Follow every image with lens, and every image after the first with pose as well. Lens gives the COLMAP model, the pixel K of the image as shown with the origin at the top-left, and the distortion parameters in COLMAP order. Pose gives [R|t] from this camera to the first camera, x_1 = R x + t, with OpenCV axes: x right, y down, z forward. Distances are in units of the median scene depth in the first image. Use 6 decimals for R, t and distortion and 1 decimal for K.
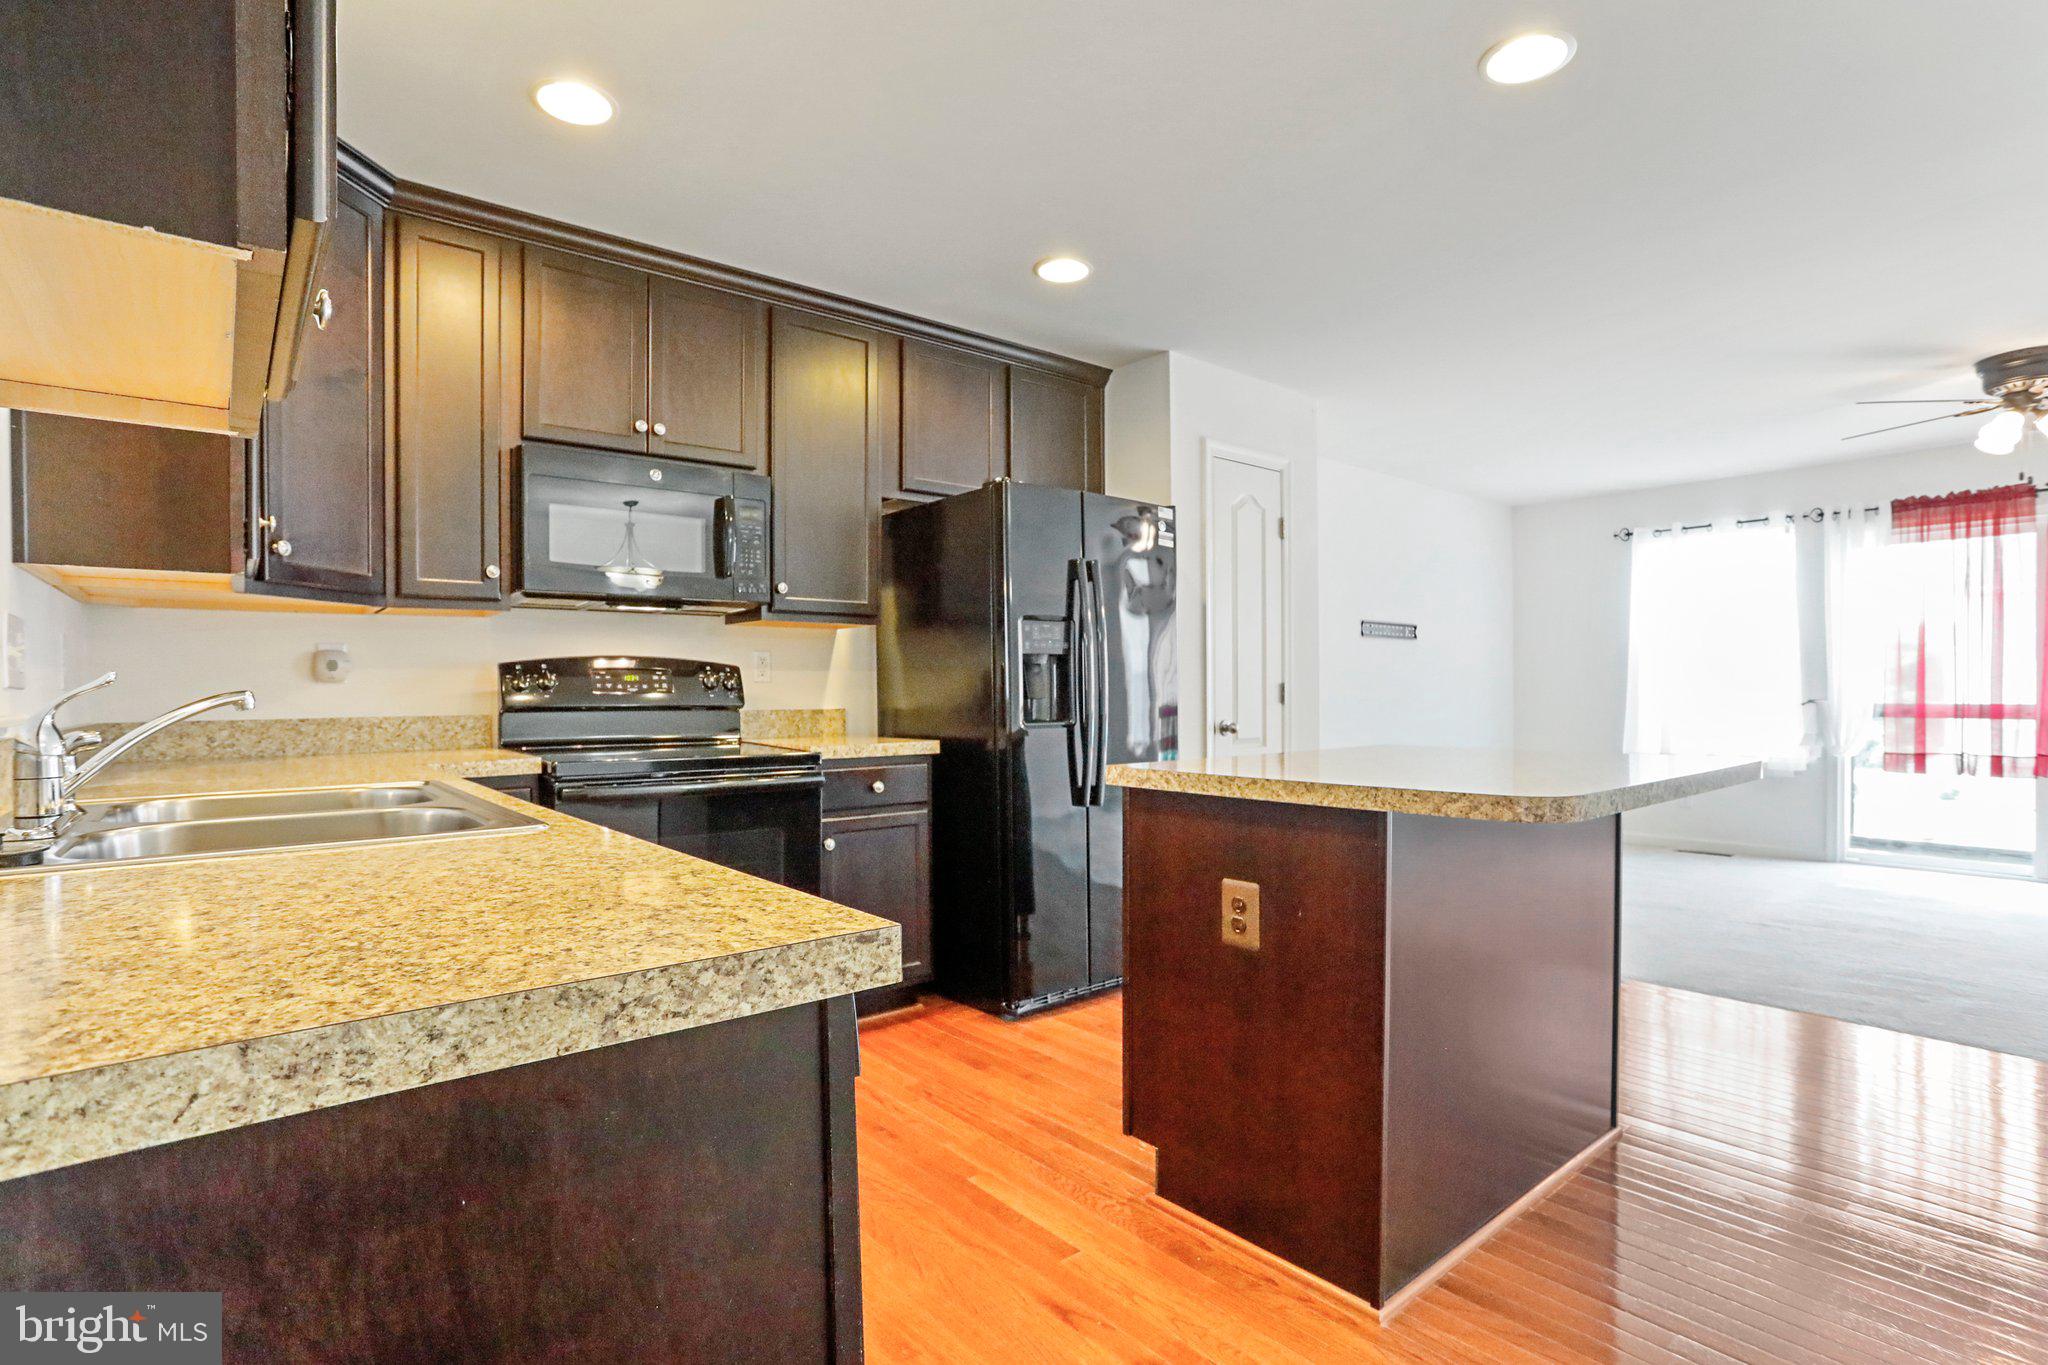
lens RADIAL K [[996.4, 0, 1018.0], [0, 996.4, 703.2], [0, 0, 1]] dist [-0.010721, 0.001581]
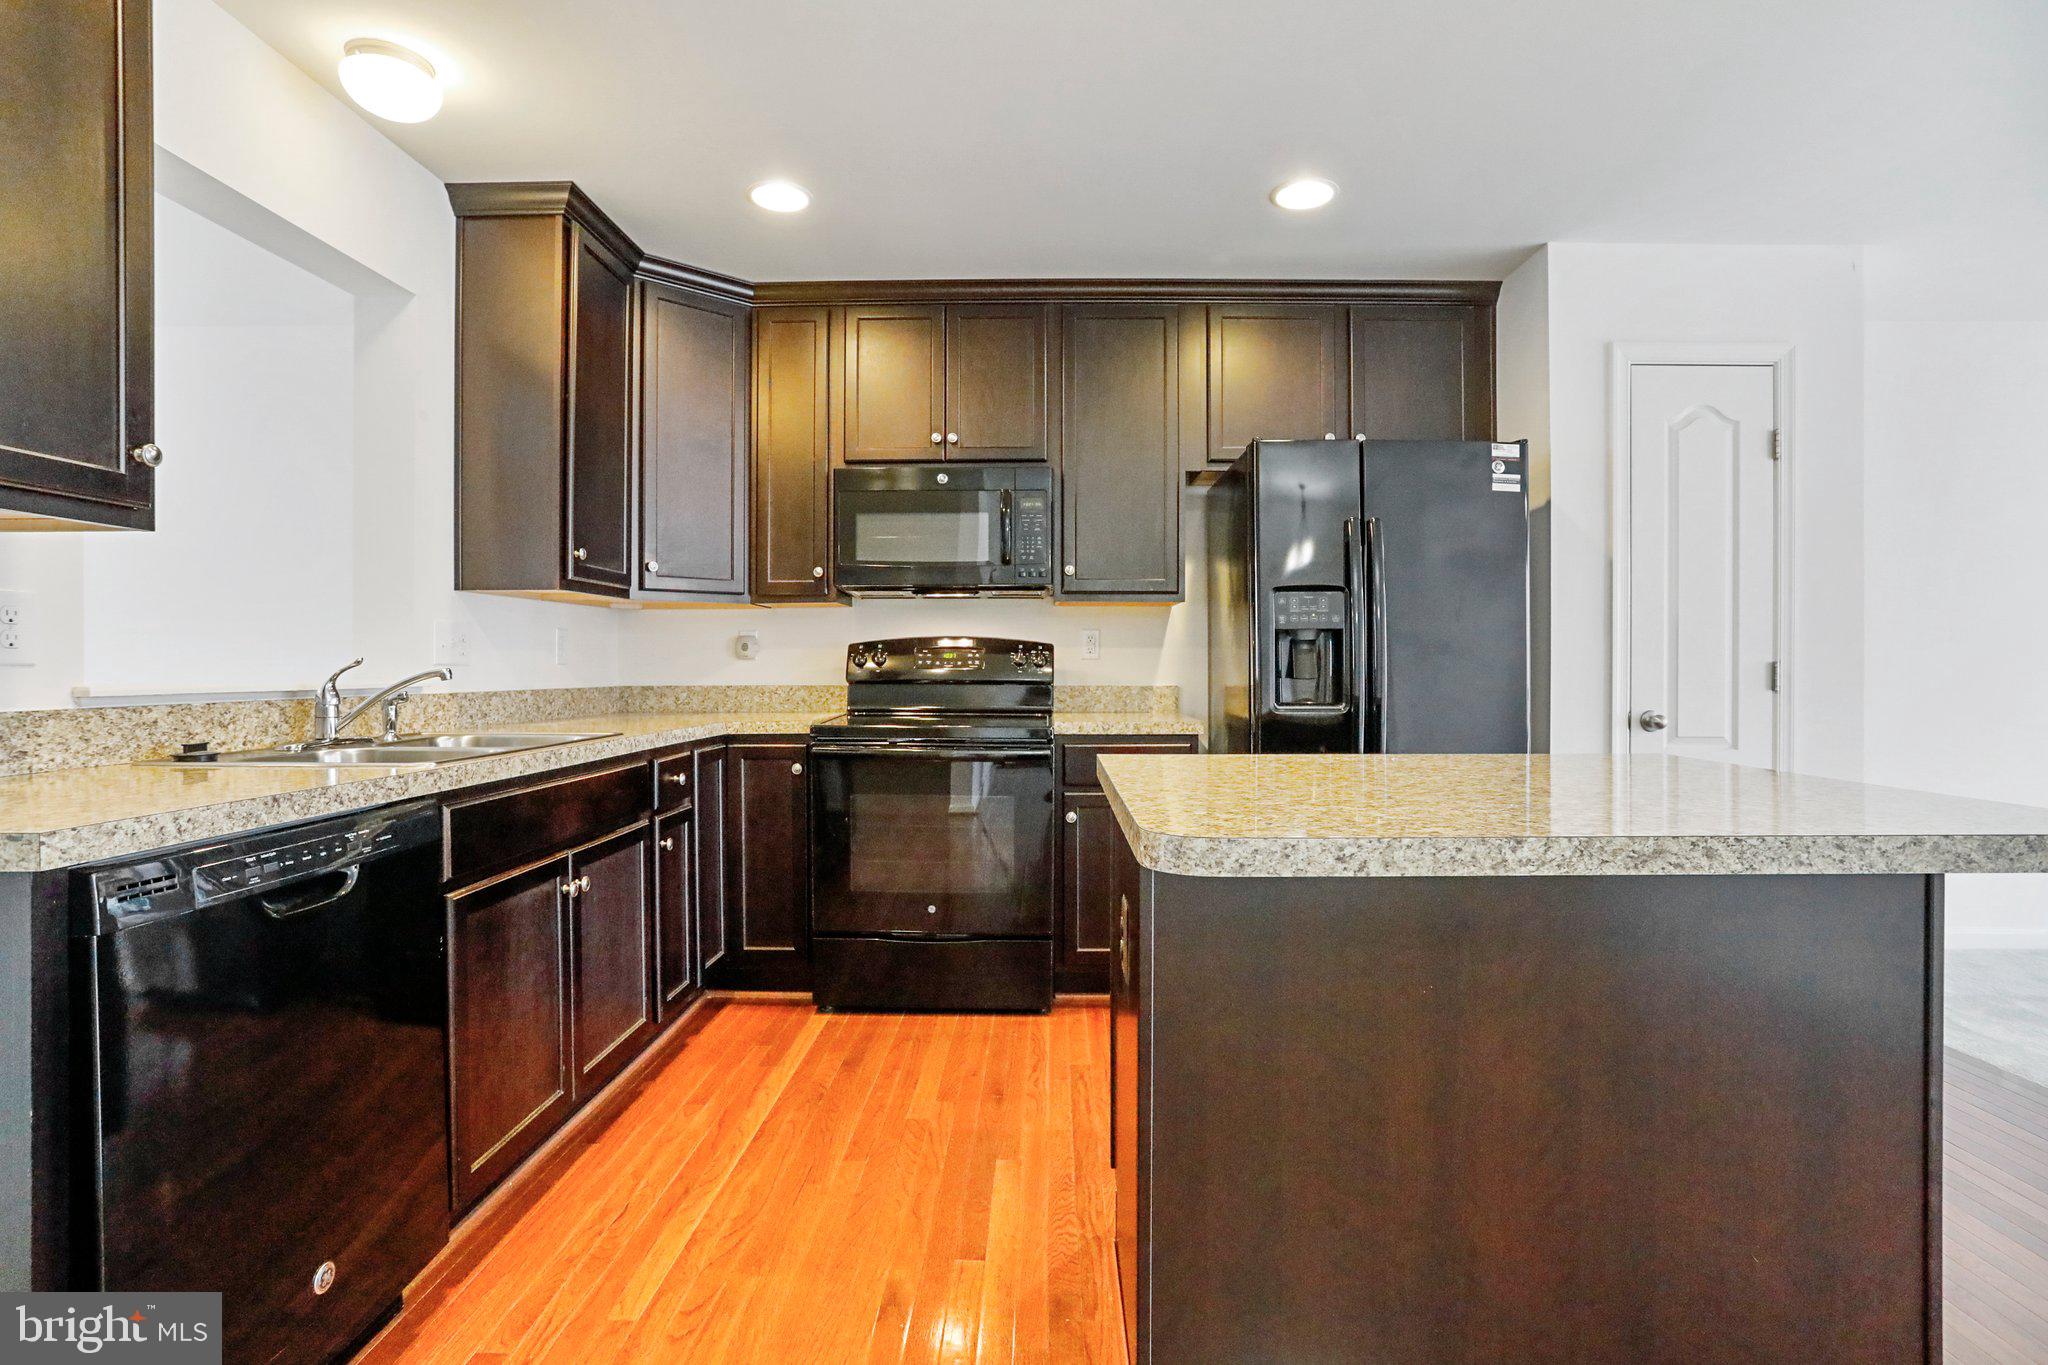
lens RADIAL K [[996.4, 0, 1027.9], [0, 996.4, 660.2], [0, 0, 1]] dist [-0.010721, 0.001581]
pose [[0.778476, 0.004162, -0.627660, 0.392986], [-0.014216, 0.999838, -0.011001, -0.008413], [0.627513, 0.017487, 0.778410, 0.154474]]
